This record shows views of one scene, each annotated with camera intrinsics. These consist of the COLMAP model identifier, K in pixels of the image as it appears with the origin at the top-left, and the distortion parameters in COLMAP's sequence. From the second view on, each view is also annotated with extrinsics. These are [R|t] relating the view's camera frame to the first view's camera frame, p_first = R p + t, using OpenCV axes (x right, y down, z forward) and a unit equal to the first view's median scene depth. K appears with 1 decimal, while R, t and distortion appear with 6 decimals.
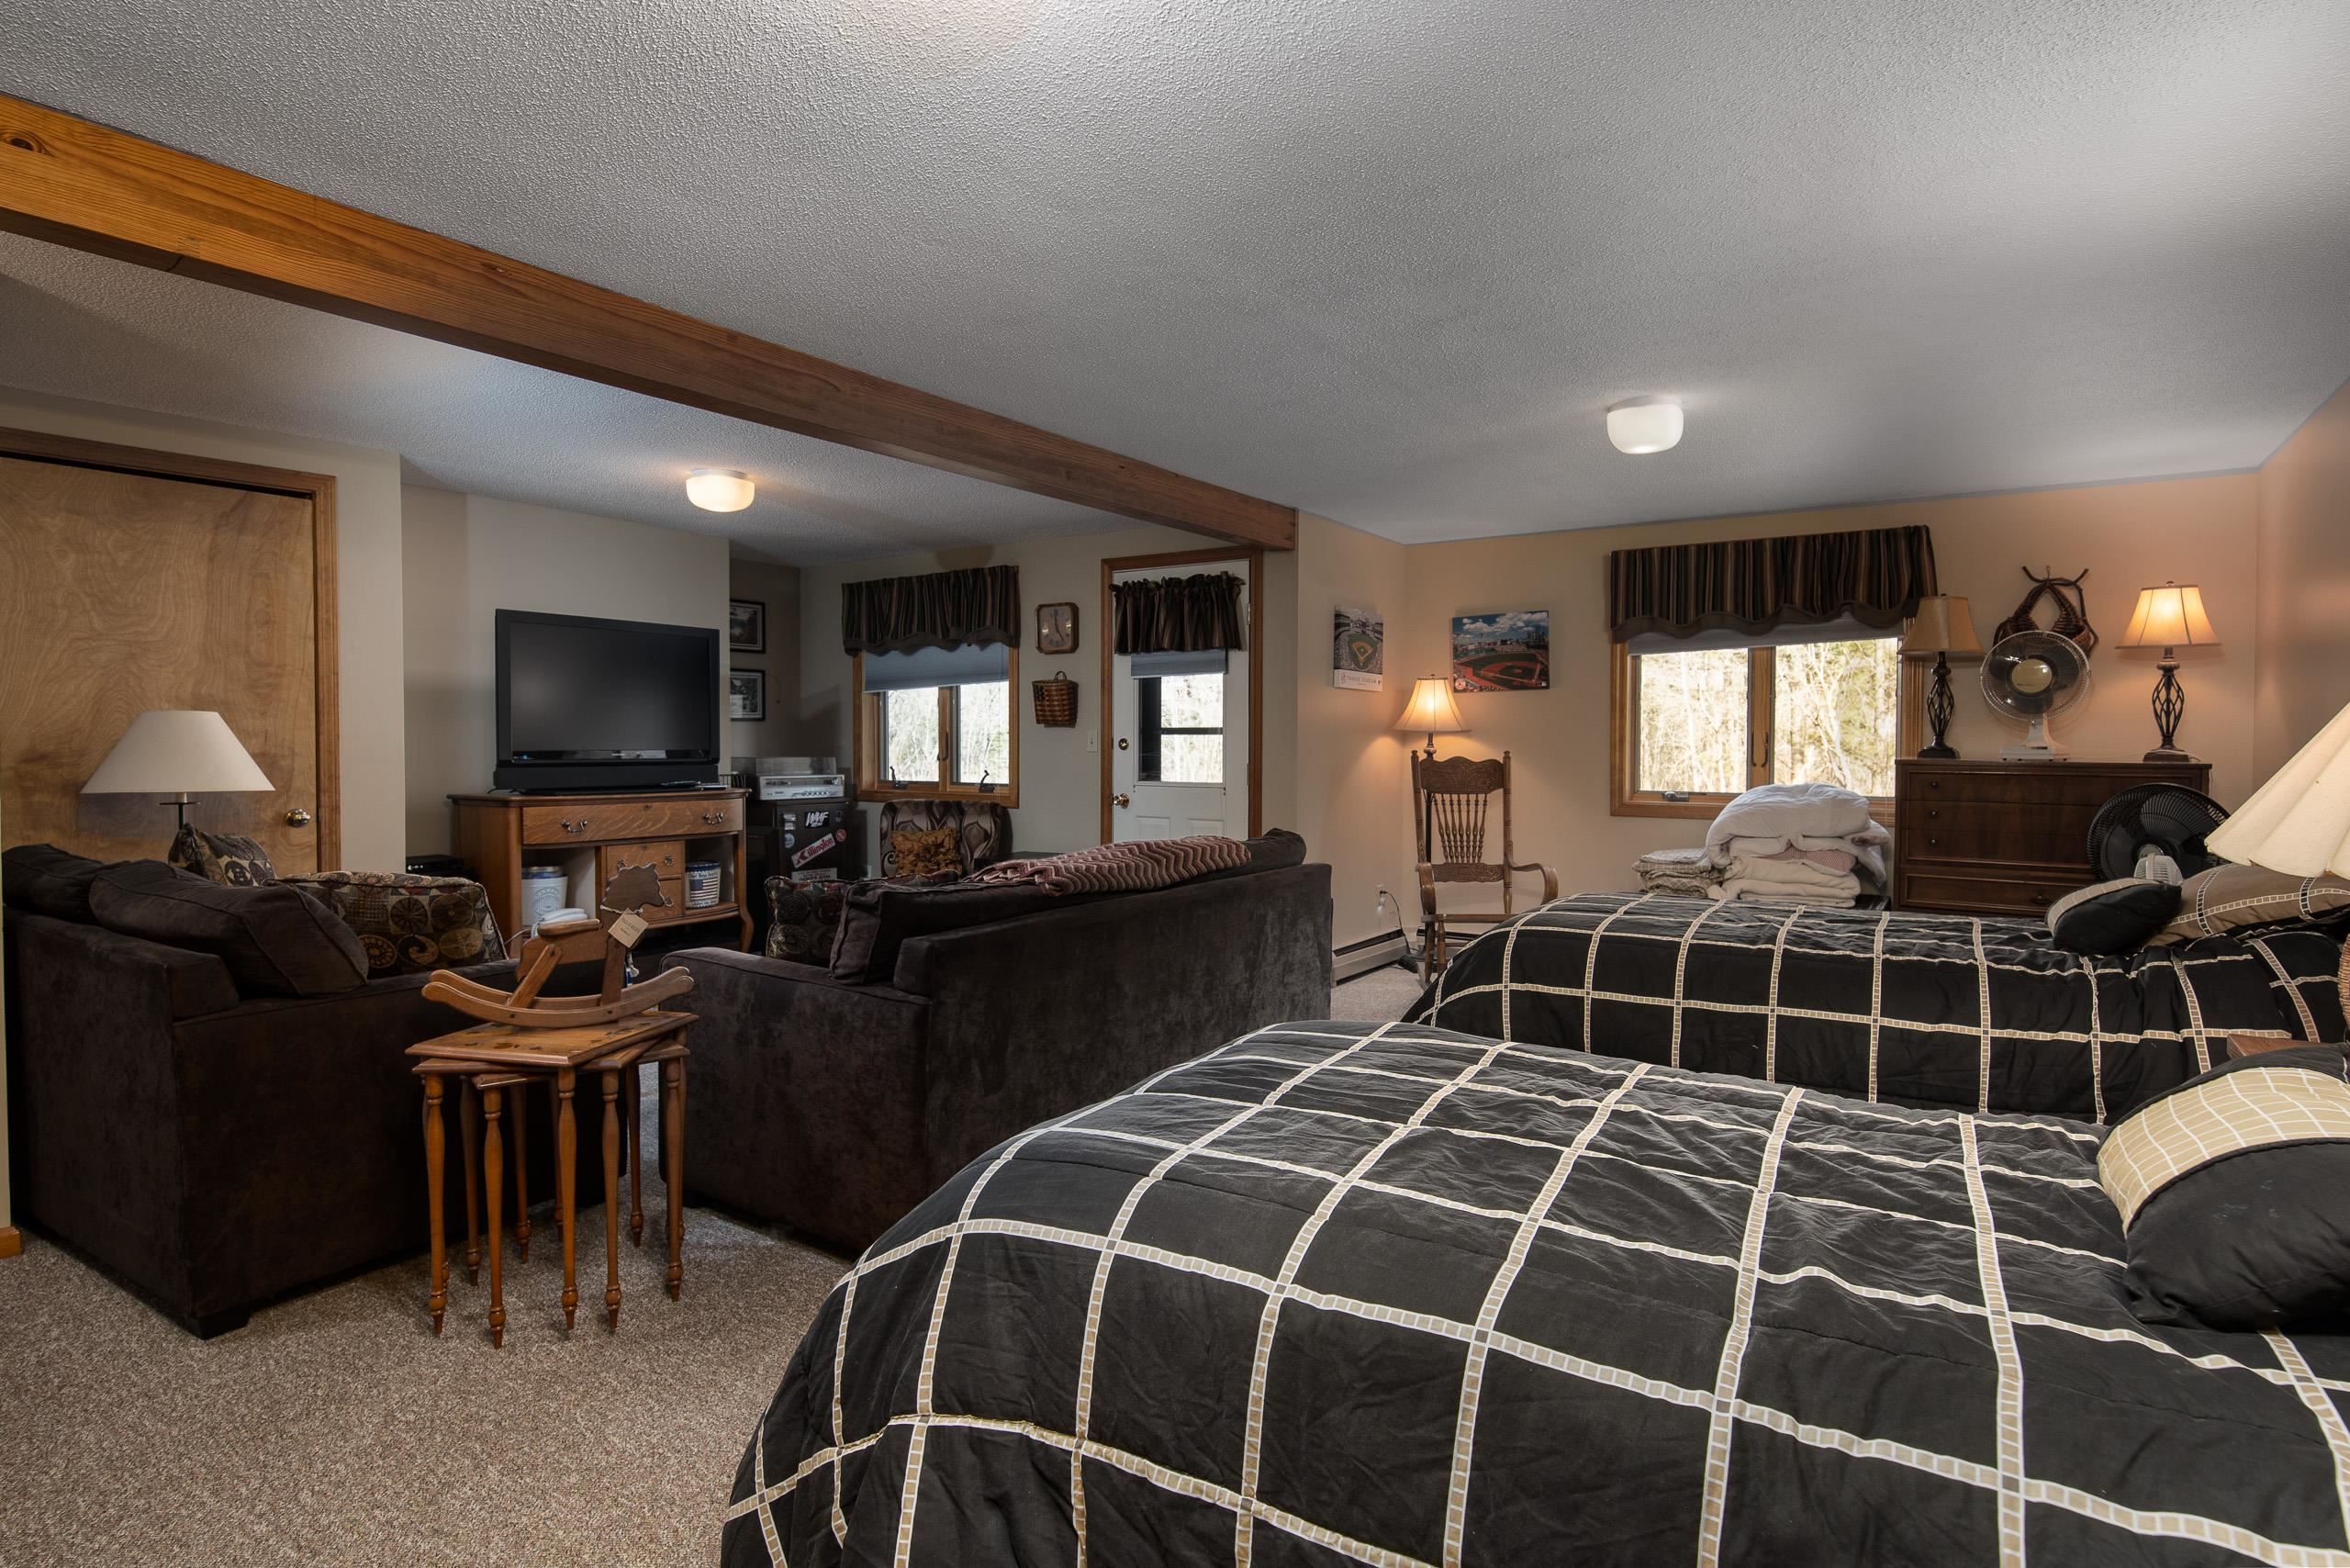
lens RADIAL K [[1191.7, 0, 1181.3], [0, 1191.7, 760.2], [0, 0, 1]] dist [-0.001705, -0.000246]
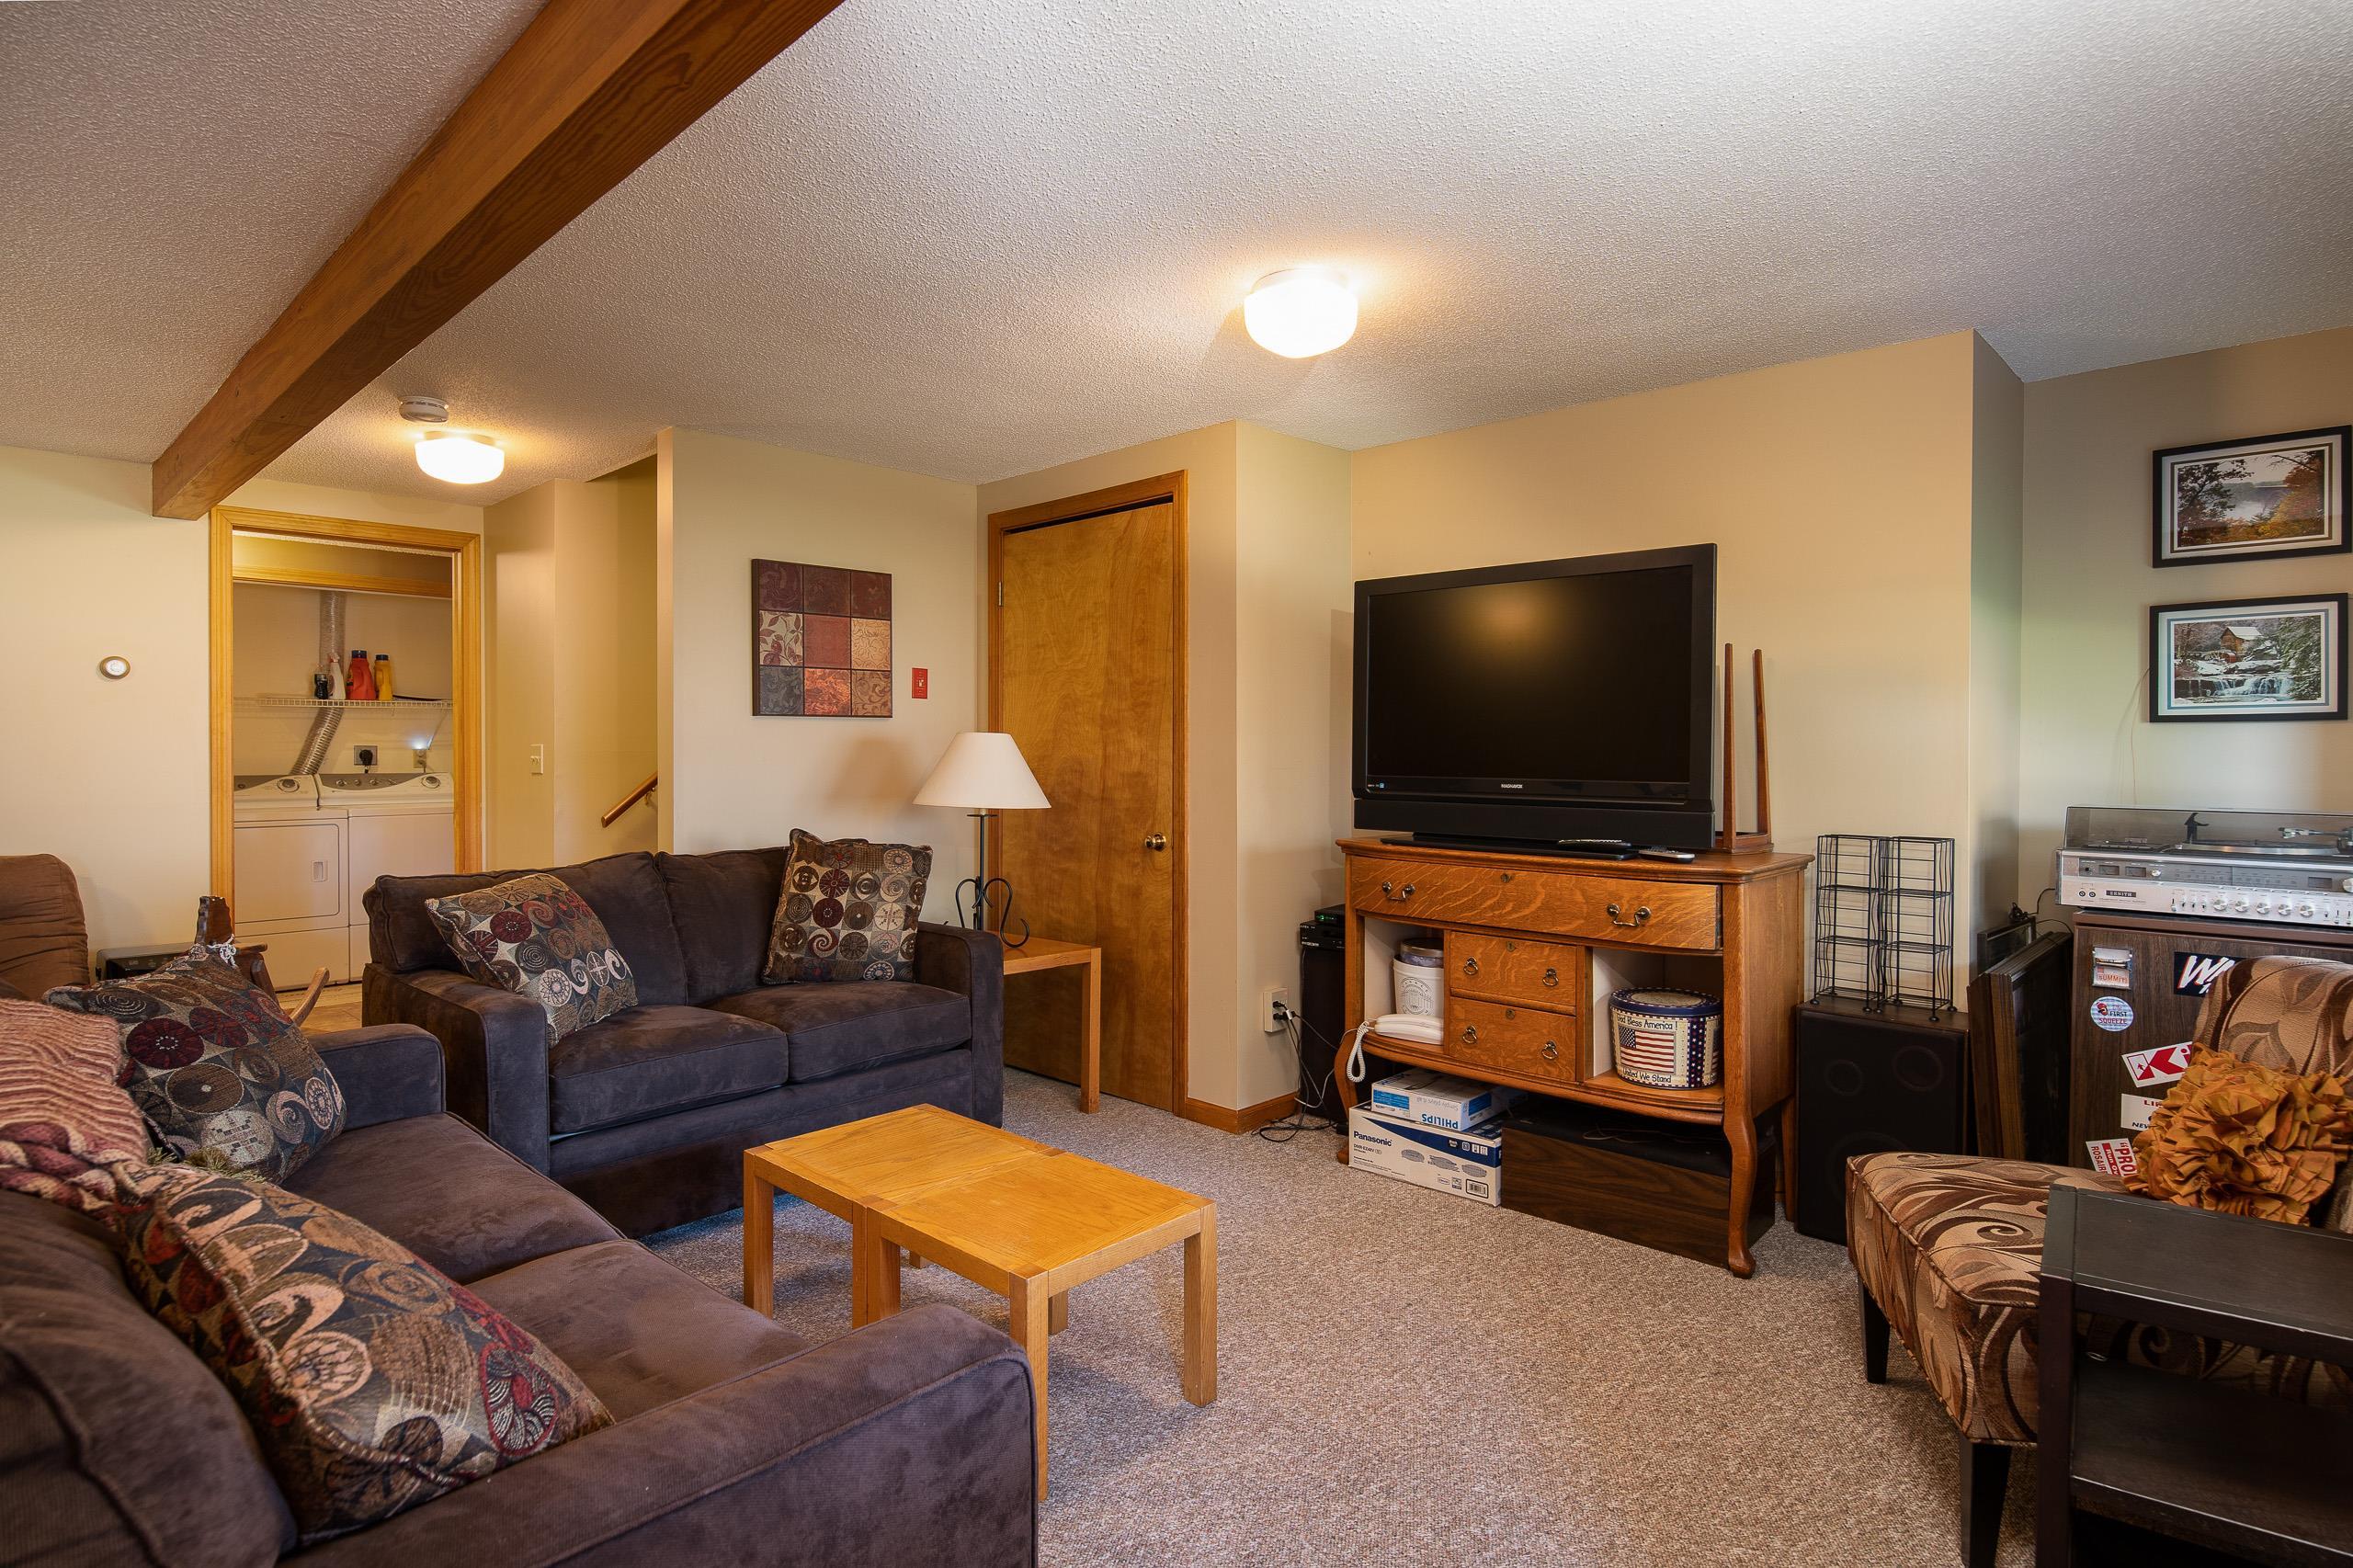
lens RADIAL K [[1193.1, 0, 1182.8], [0, 1193.1, 760.1], [0, 0, 1]] dist [-0.001705, -0.000246]
pose [[-0.180245, 0.011647, -0.983553, 0.157485], [-0.019333, 0.999695, 0.015381, -0.023998], [0.983432, 0.021787, -0.179965, 0.920637]]
